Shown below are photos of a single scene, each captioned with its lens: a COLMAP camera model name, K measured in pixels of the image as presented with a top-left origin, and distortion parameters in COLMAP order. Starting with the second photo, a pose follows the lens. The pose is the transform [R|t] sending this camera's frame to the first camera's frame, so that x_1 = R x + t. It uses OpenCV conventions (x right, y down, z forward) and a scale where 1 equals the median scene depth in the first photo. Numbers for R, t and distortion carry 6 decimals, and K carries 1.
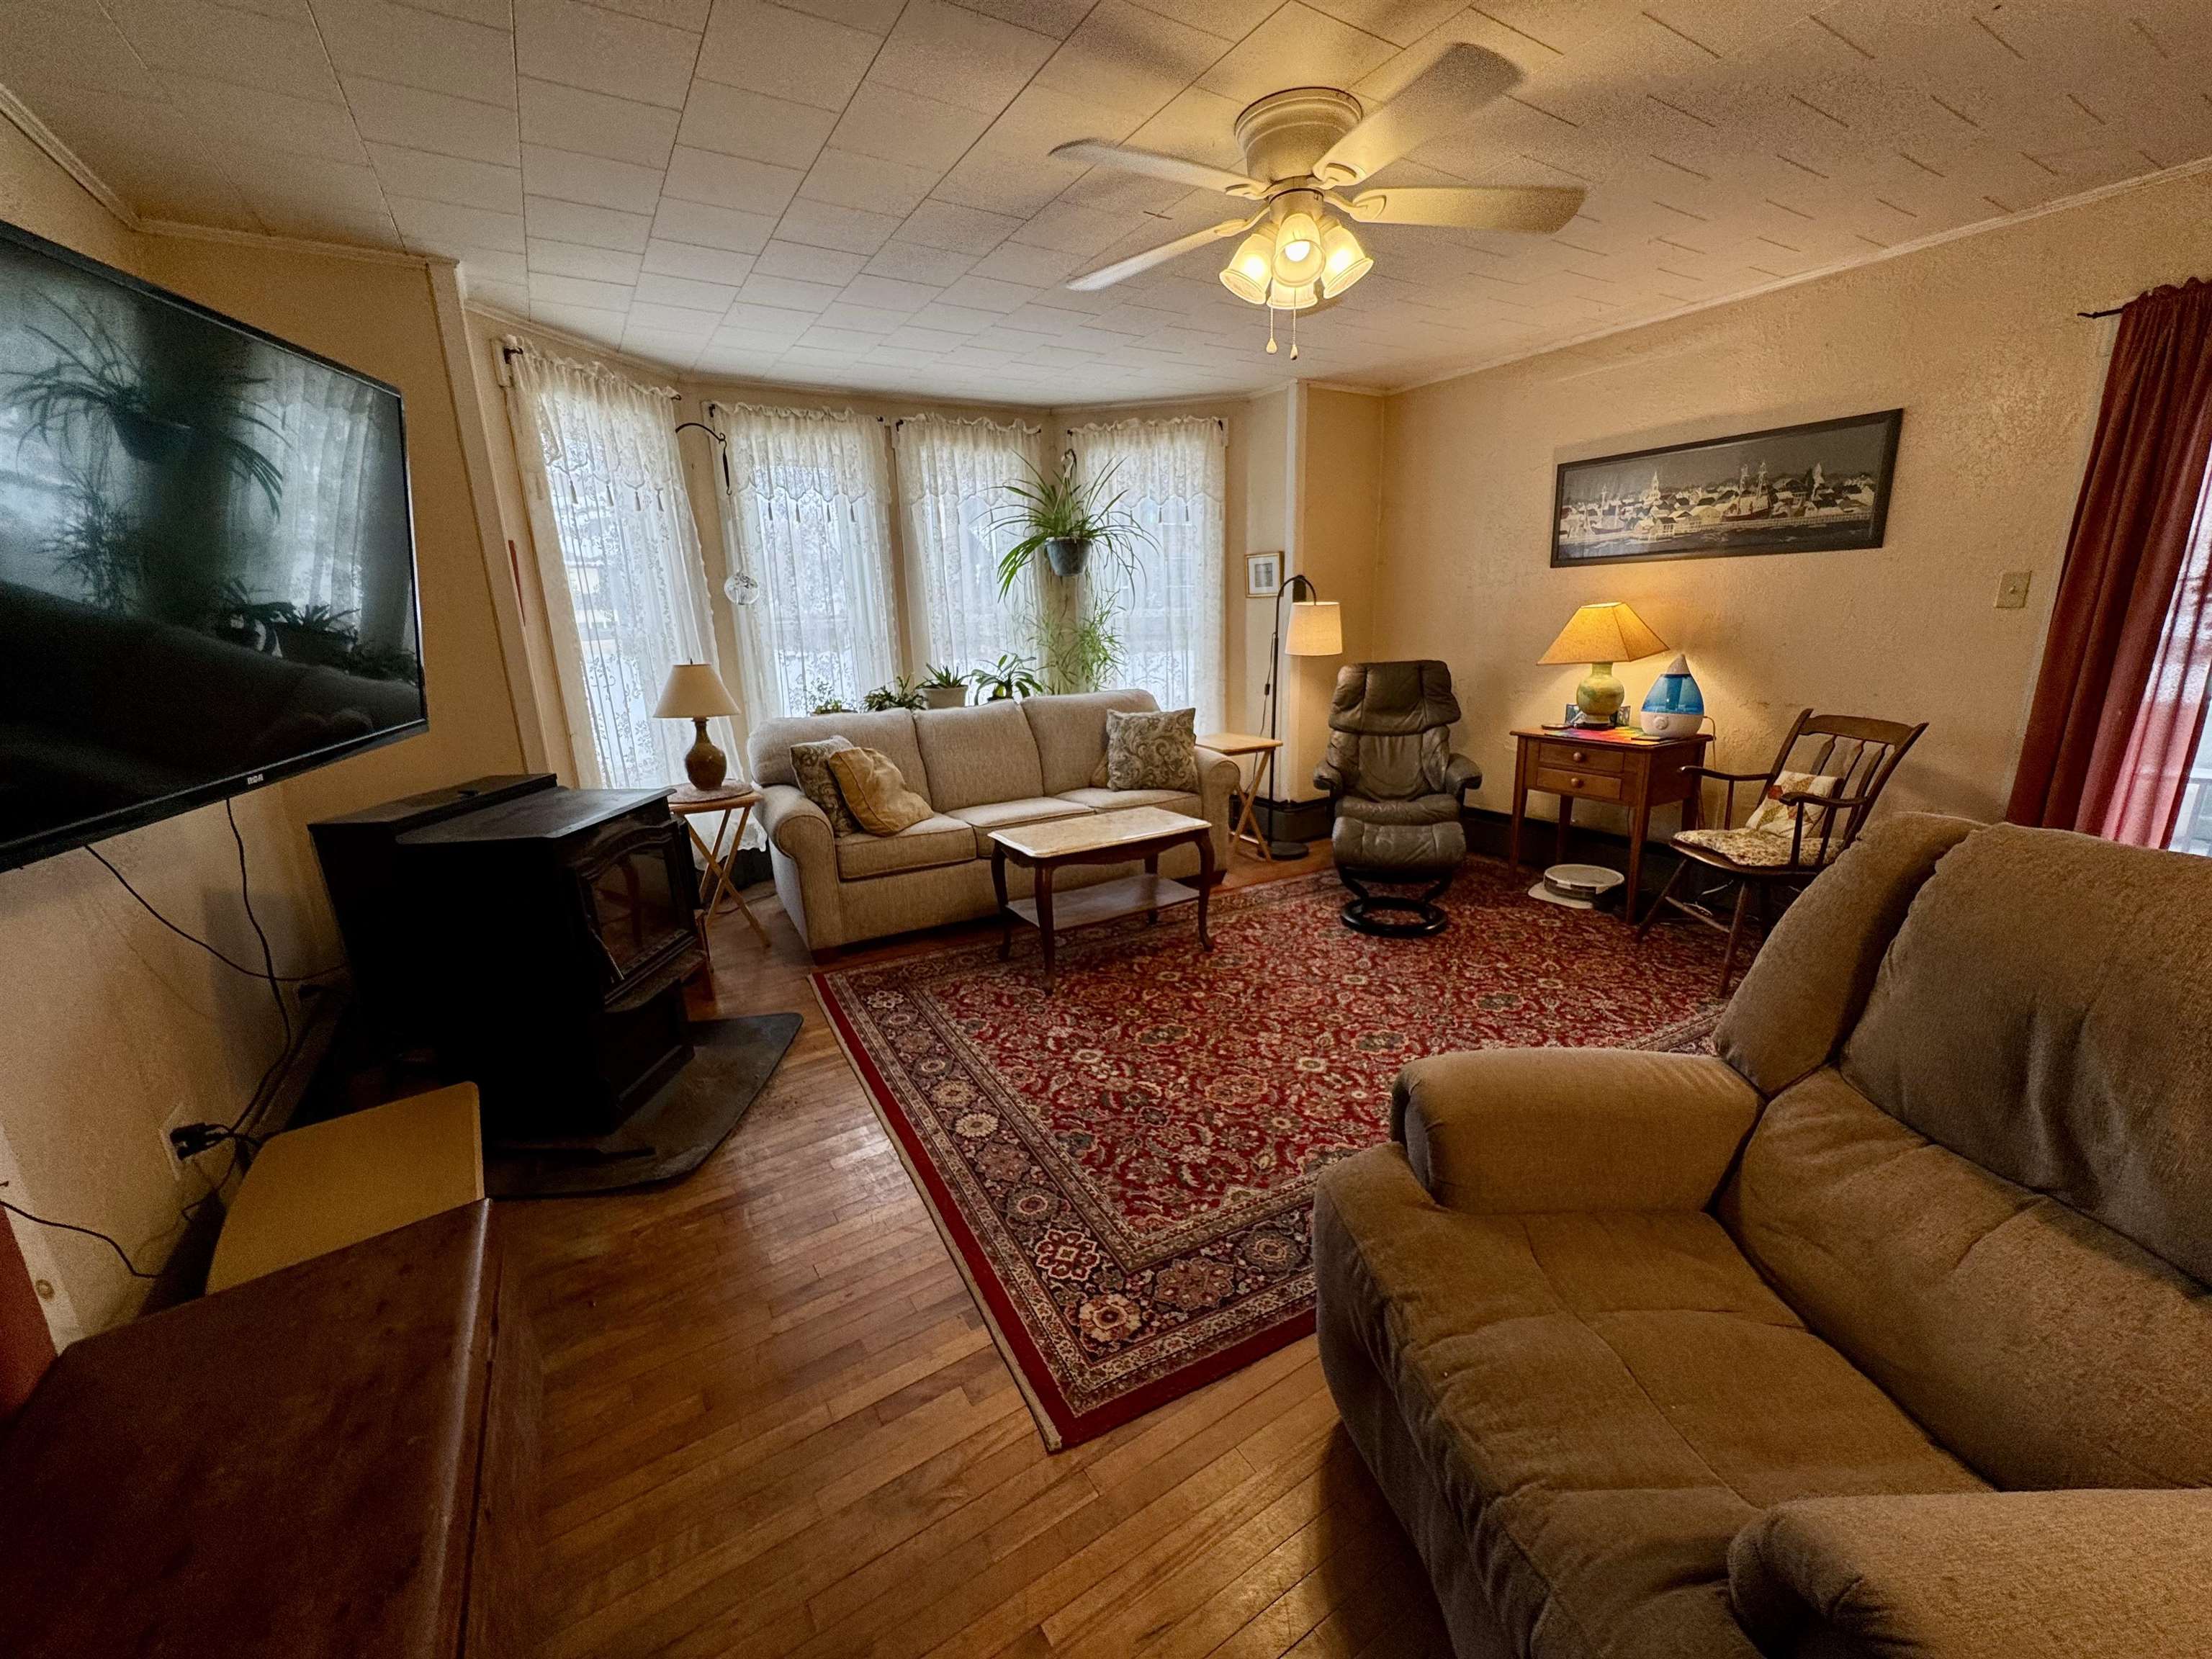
lens RADIAL K [[871.9, 0, 1117.0], [0, 871.9, 832.7], [0, 0, 1]] dist [-0.014173, 0.004732]
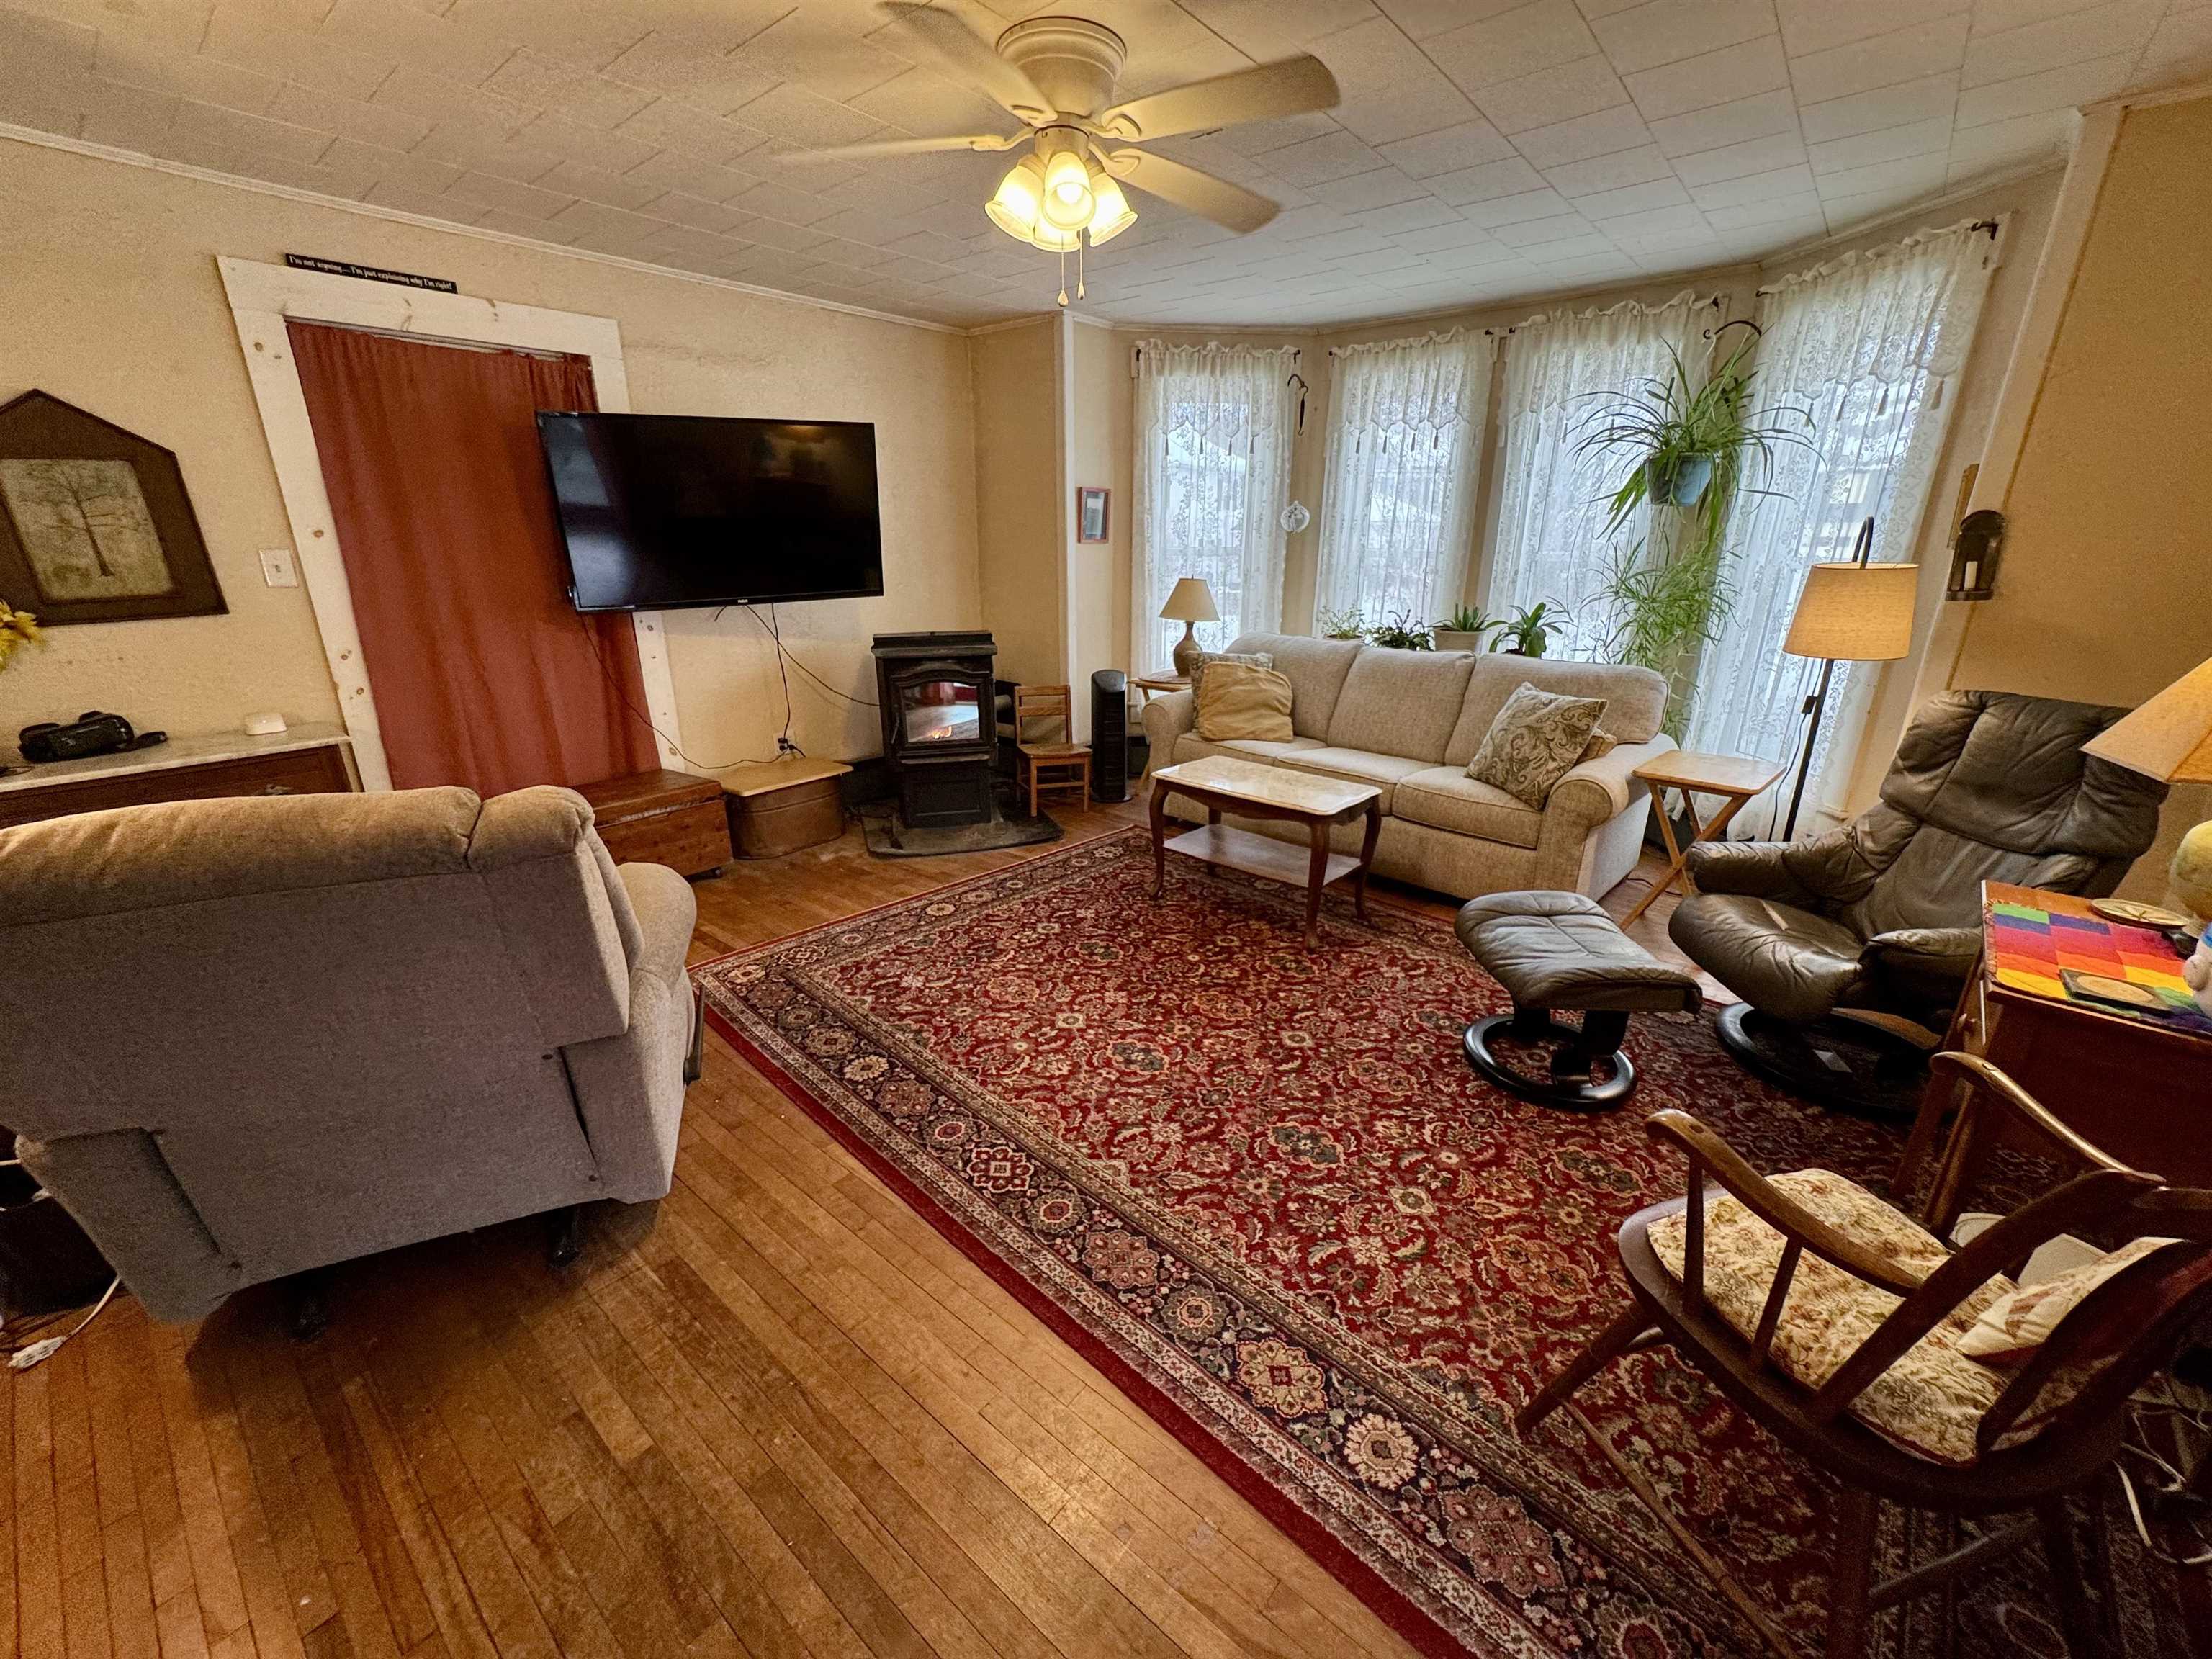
lens RADIAL K [[885.7, 0, 1108.8], [0, 885.7, 823.6], [0, 0, 1]] dist [-0.009396, 0.005184]
pose [[0.309257, 0.330975, -0.891525, 0.903272], [-0.248485, 0.933036, 0.260190, -0.191795], [0.917941, 0.141065, 0.370790, 0.516863]]
